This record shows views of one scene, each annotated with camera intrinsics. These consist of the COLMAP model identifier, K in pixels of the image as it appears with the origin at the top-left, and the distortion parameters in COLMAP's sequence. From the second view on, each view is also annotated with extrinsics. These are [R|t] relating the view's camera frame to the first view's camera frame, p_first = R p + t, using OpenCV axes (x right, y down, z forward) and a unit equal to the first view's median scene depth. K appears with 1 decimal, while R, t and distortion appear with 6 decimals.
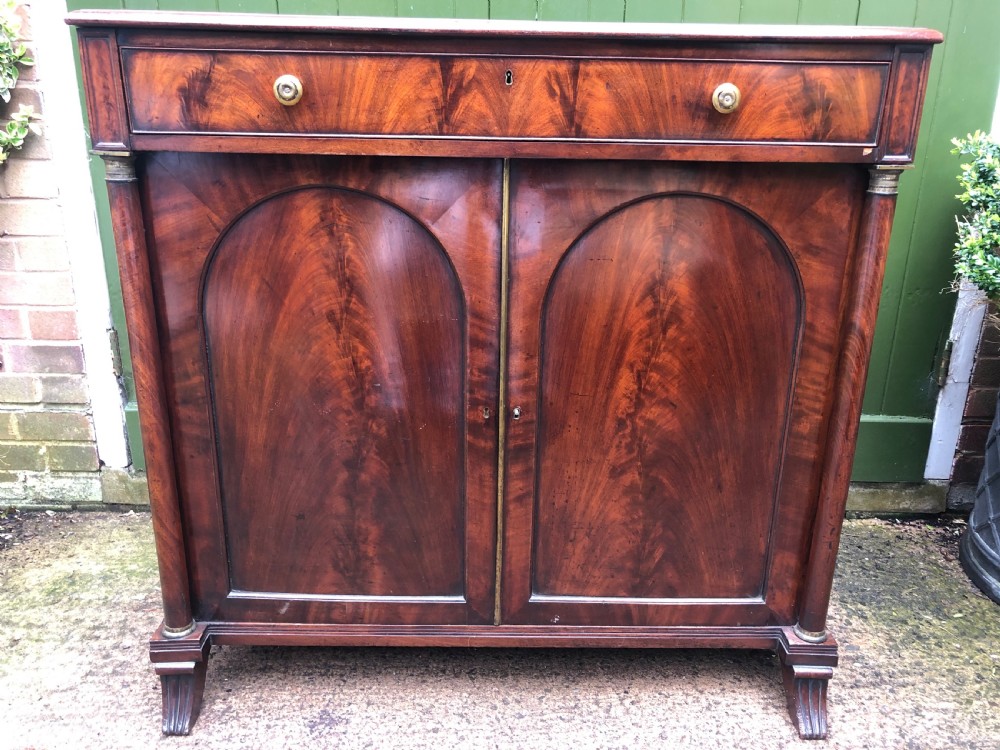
lens RADIAL K [[807.0, 0, 505.8], [0, 807.0, 349.7], [0, 0, 1]] dist [0.014110, 0.009904]
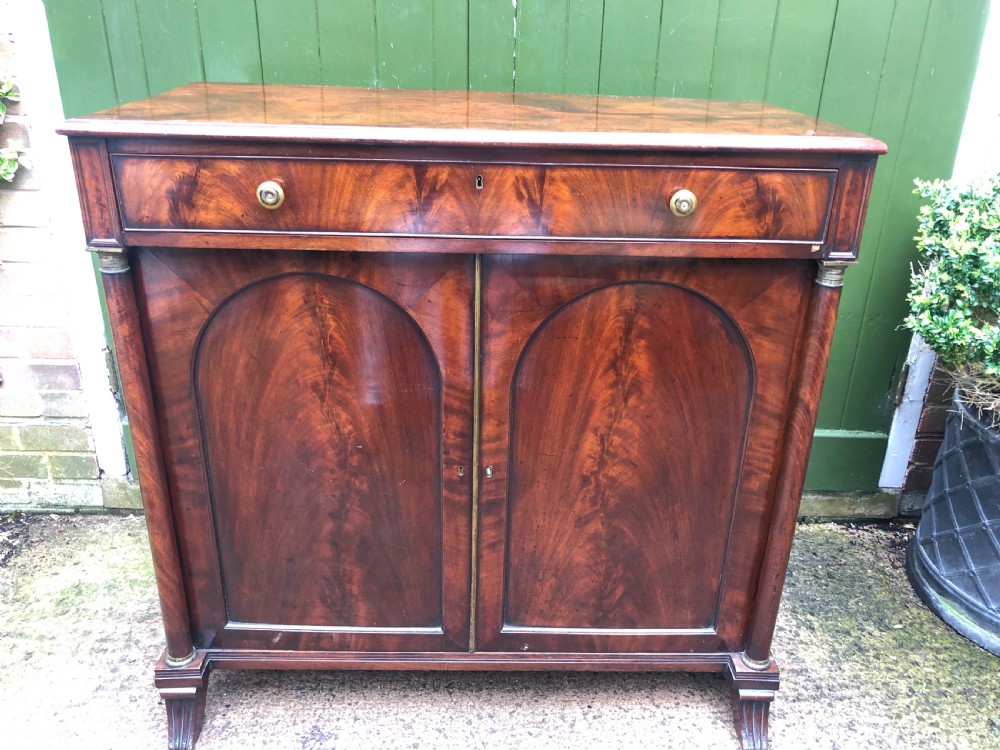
lens RADIAL K [[807.0, 0, 505.8], [0, 807.0, 349.7], [0, 0, 1]] dist [0.014110, 0.009904]
pose [[0.999946, 0.004648, 0.009271, 0.023961], [-0.005432, 0.996250, 0.086348, -0.168343], [-0.008835, -0.086394, 0.996222, -0.059969]]
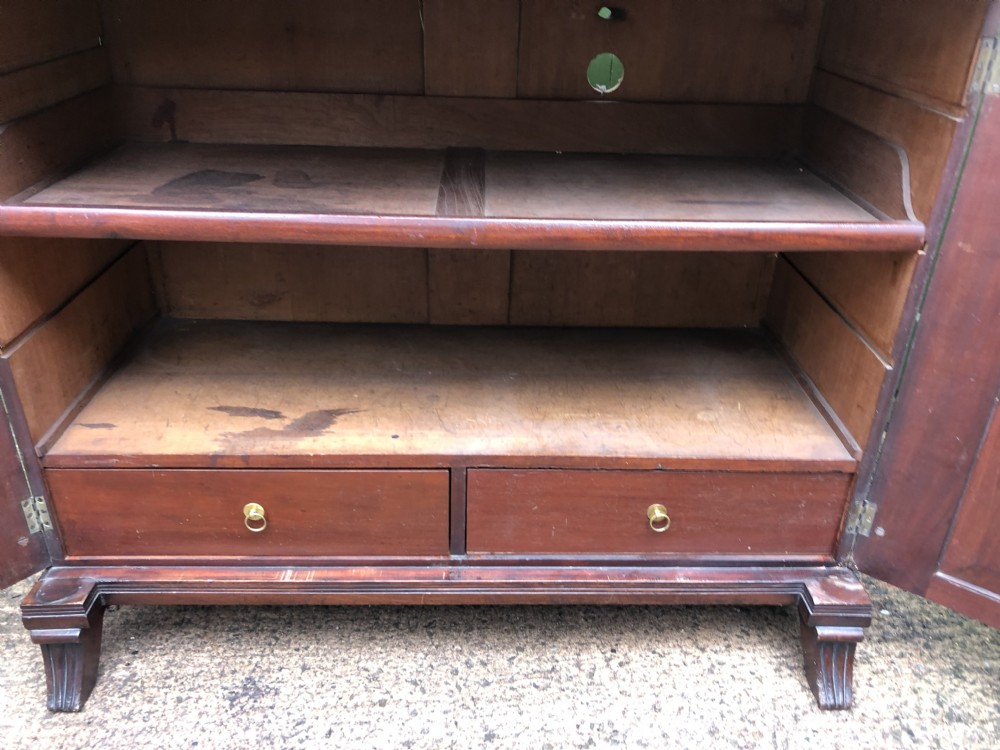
lens RADIAL K [[813.8, 0, 510.7], [0, 813.8, 361.4], [0, 0, 1]] dist [0.020686, -0.009378]
pose [[0.999860, 0.000328, 0.016710, 0.030329], [-0.003040, 0.986690, 0.162584, -0.010378], [-0.016435, -0.162612, 0.986553, 0.233506]]
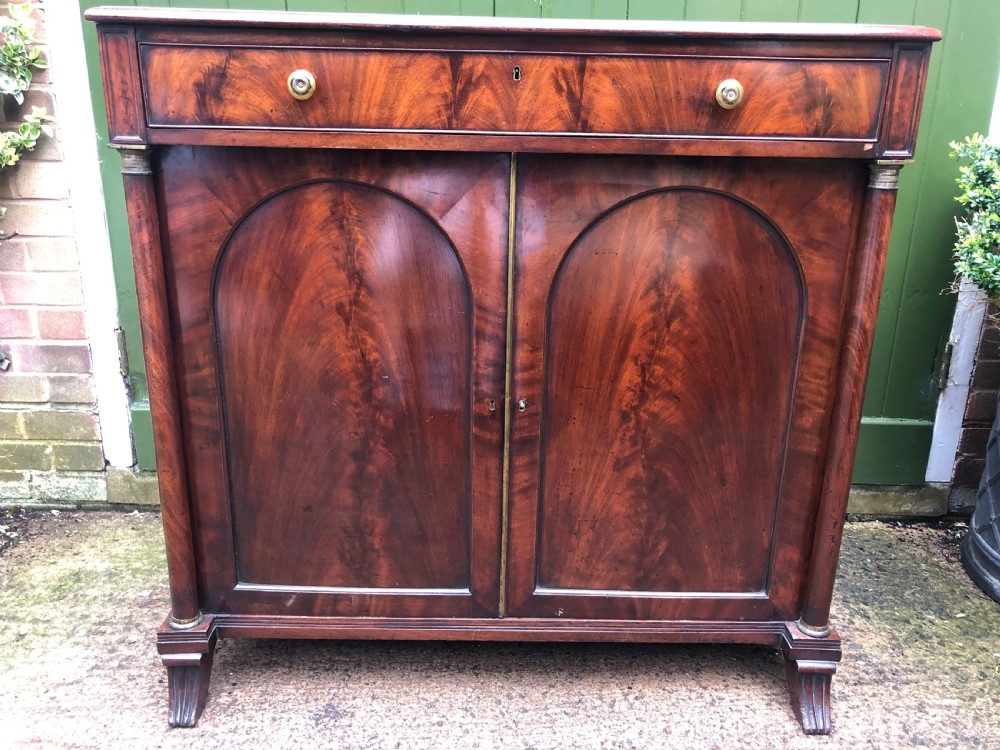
lens RADIAL K [[806.0, 0, 501.8], [0, 806.0, 348.0], [0, 0, 1]] dist [0.024628, -0.007423]
pose [[0.999992, 0.003140, -0.002514, -0.009458], [-0.003194, 0.999760, -0.021675, 0.026782], [0.002445, 0.021682, 0.999762, -0.012872]]
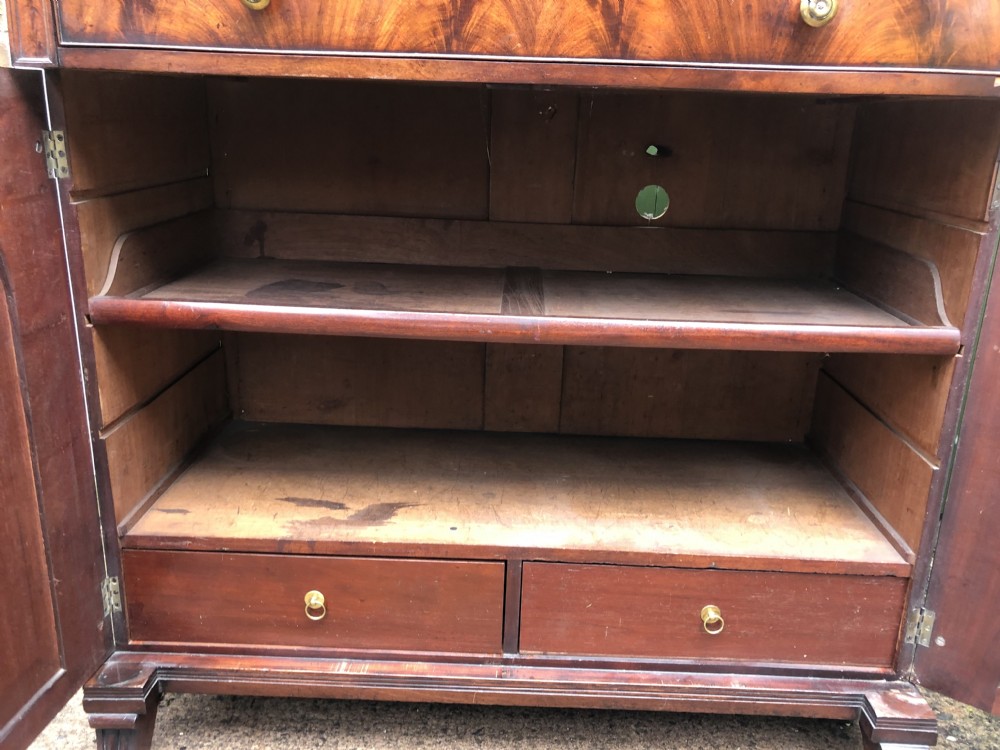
lens RADIAL K [[810.8, 0, 512.2], [0, 810.8, 350.5], [0, 0, 1]] dist [0.017840, 0.000796]
pose [[0.999470, 0.020247, -0.025482, 0.005788], [-0.020956, 0.999392, -0.027860, 0.035880], [0.024902, 0.028379, 0.999287, 0.180751]]
